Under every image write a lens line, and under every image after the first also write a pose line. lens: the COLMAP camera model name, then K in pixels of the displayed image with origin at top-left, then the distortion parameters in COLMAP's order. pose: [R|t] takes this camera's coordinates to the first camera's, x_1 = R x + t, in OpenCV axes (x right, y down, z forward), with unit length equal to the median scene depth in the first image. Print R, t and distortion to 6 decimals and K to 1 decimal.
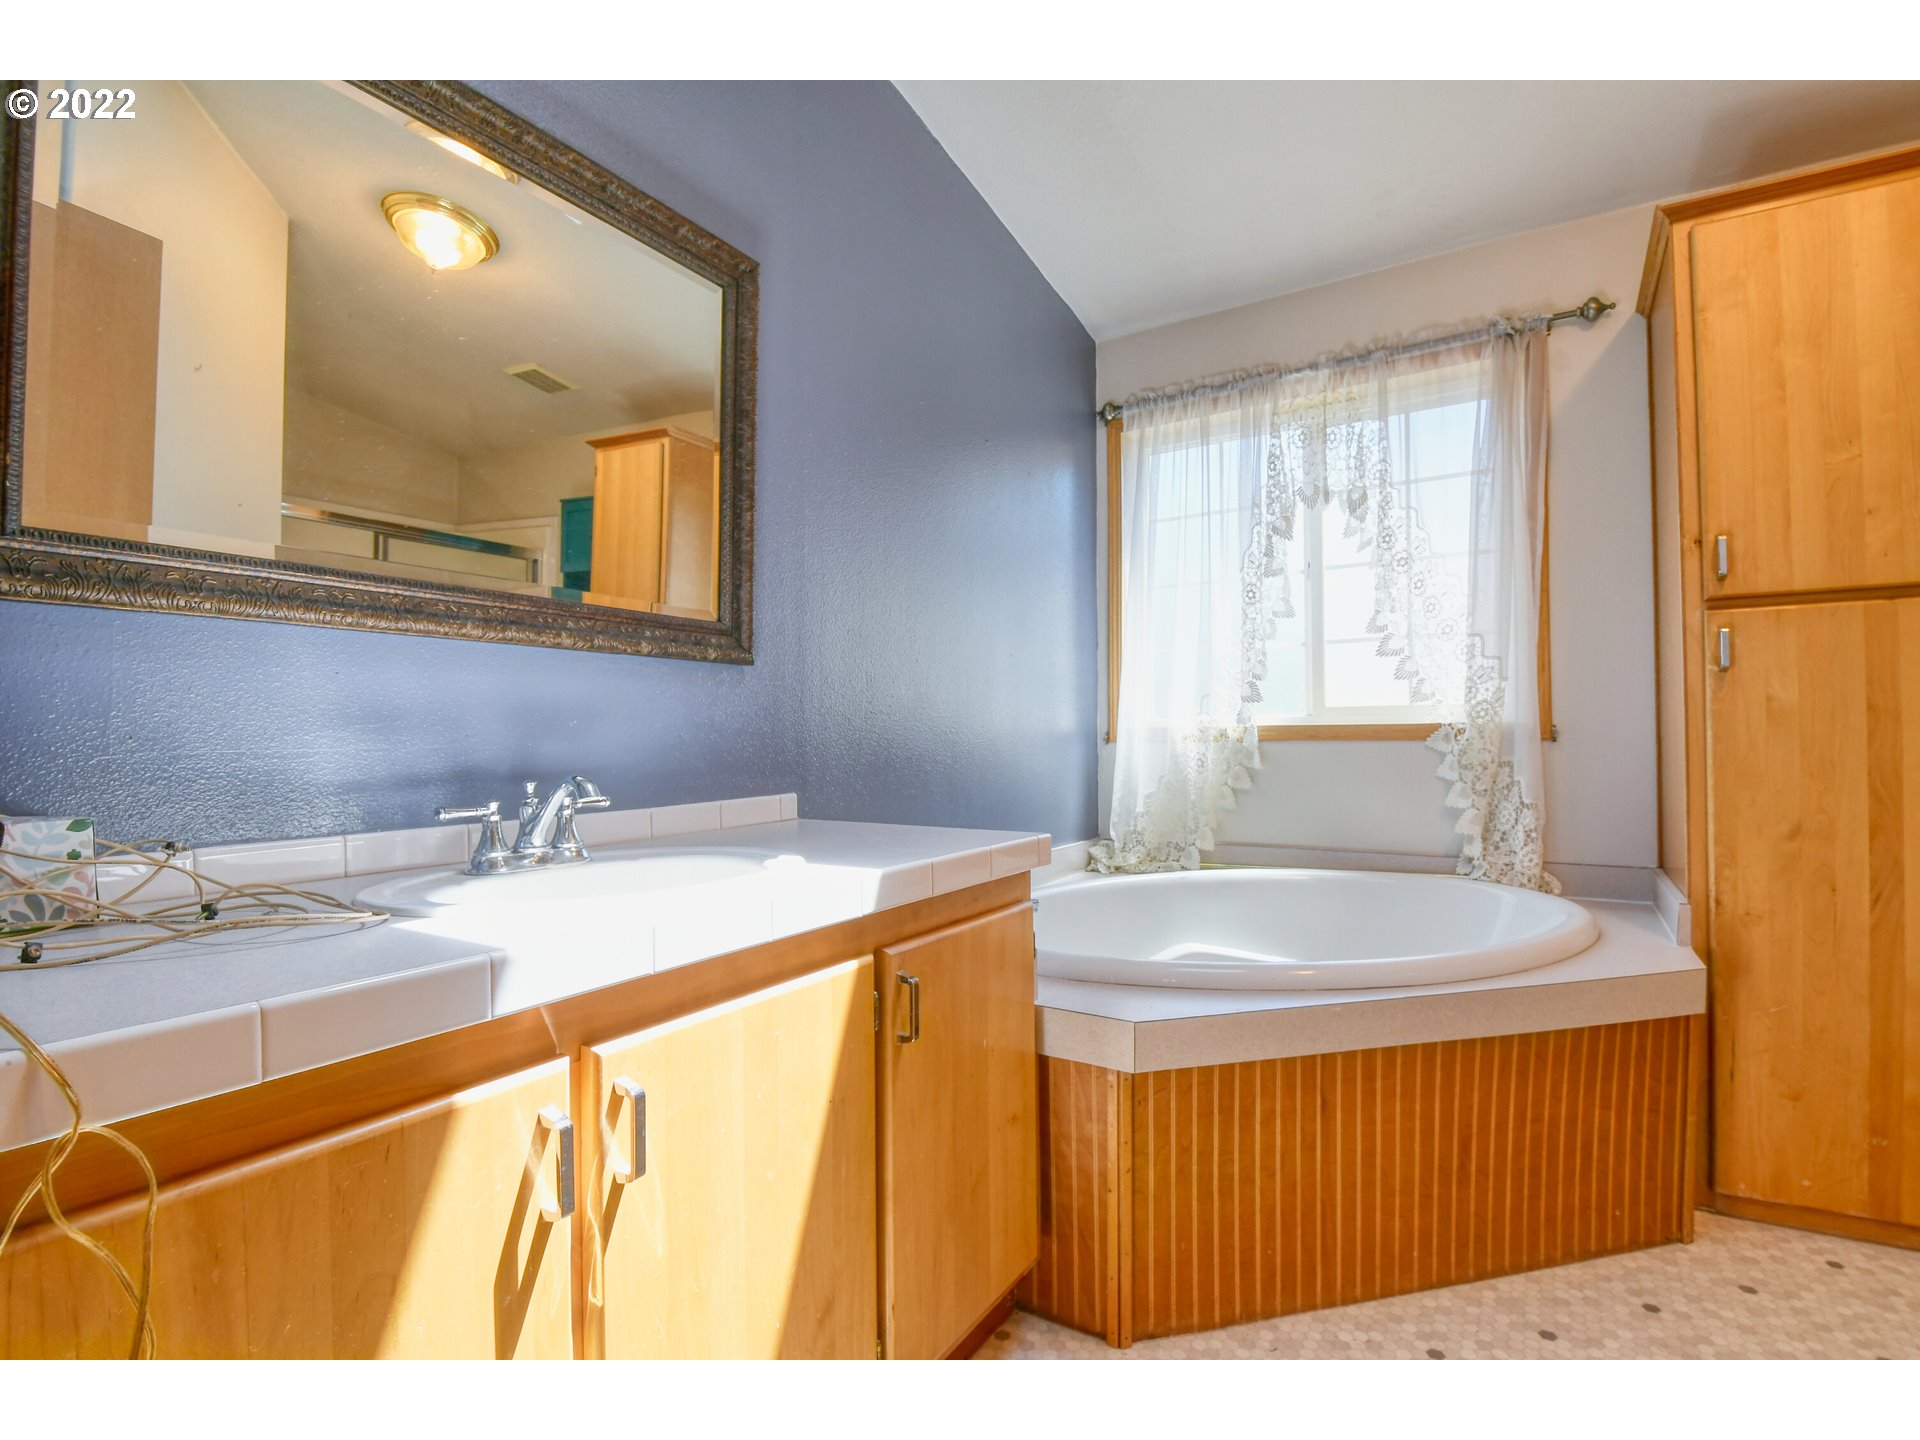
lens RADIAL K [[905.2, 0, 965.4], [0, 905.2, 731.6], [0, 0, 1]] dist [-0.018315, -0.006857]
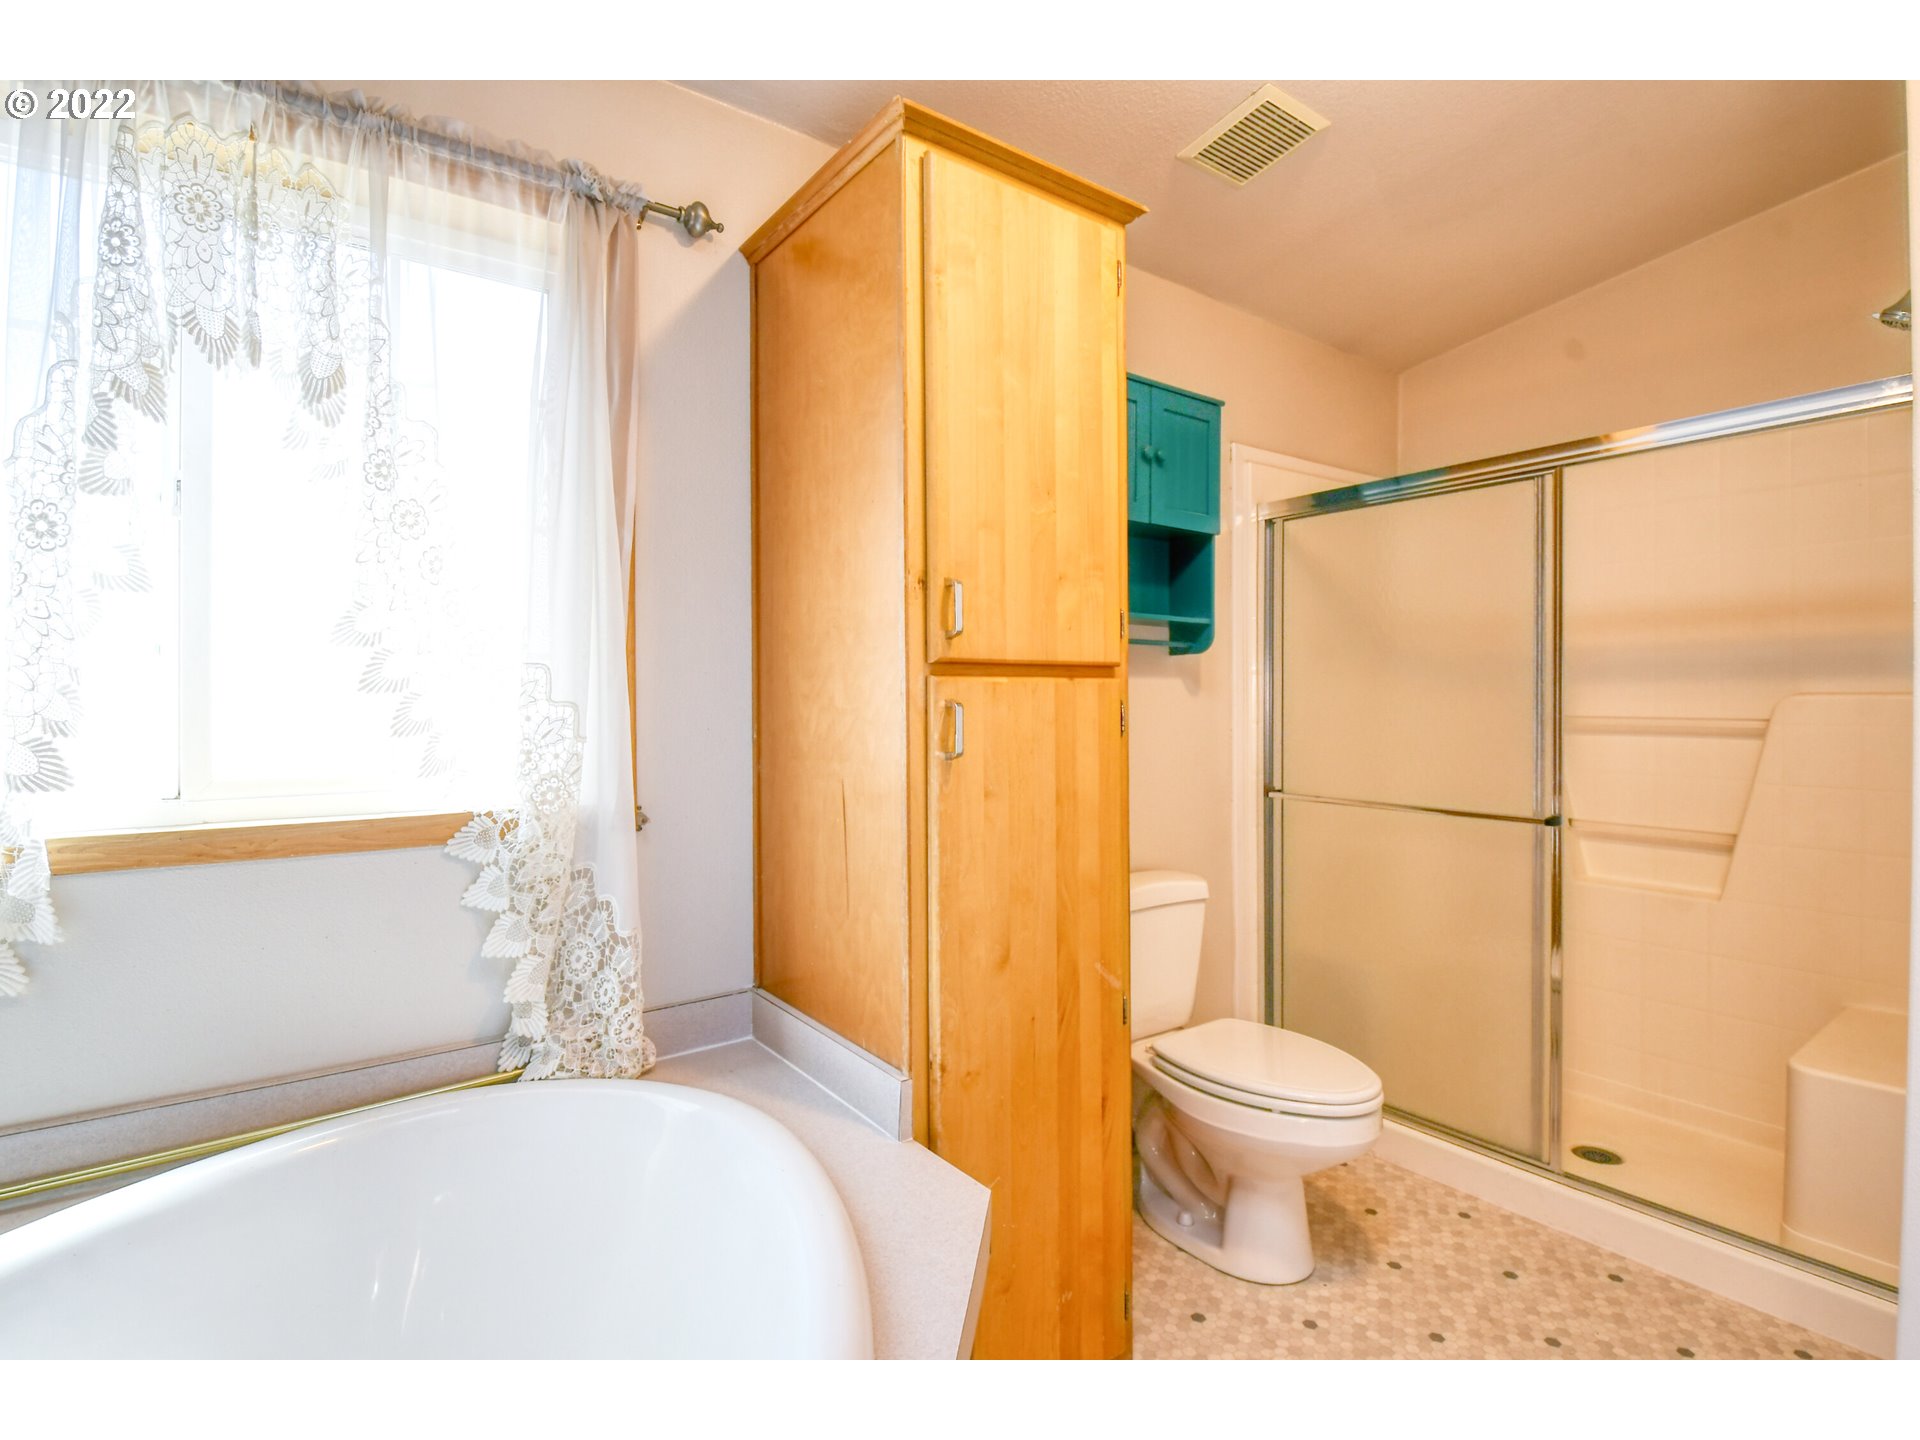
lens RADIAL K [[937.0, 0, 965.1], [0, 937.0, 696.7], [0, 0, 1]] dist [0.010236, -0.019699]
pose [[0.355473, 0.017816, 0.934517, 0.081778], [-0.005817, 0.999841, -0.016848, -0.078508], [-0.934668, 0.000553, 0.355520, 0.515137]]
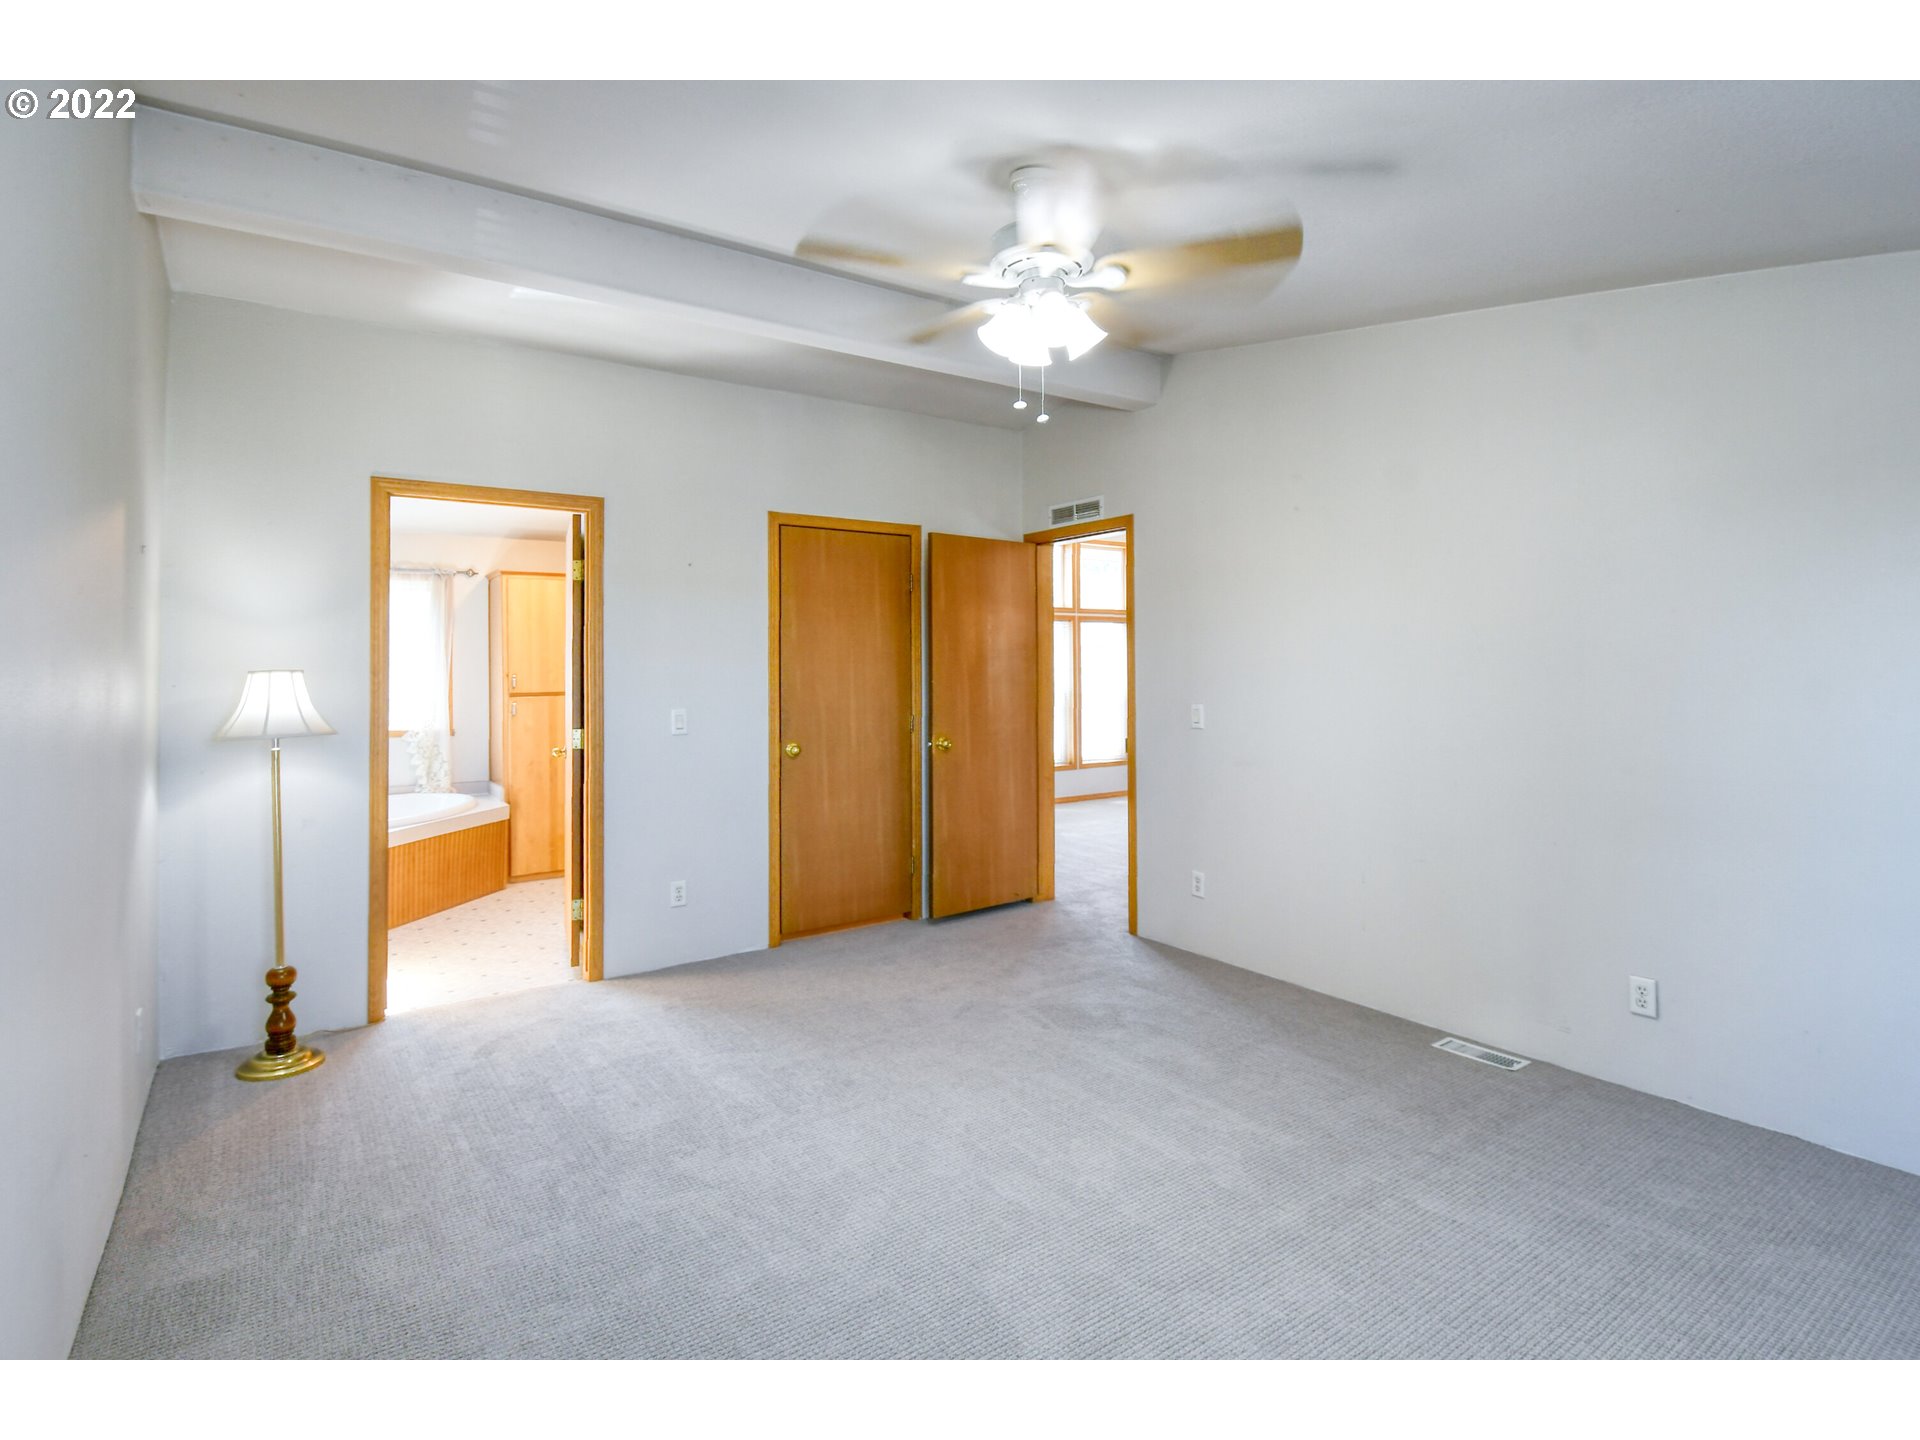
lens RADIAL K [[937.0, 0, 965.1], [0, 937.0, 696.7], [0, 0, 1]] dist [0.010236, -0.019699]
pose [[0.374158, 0.012540, 0.927280, -1.286580], [-0.002753, 0.999919, -0.012412, -0.074030], [-0.927361, 0.002091, 0.374162, -1.364599]]
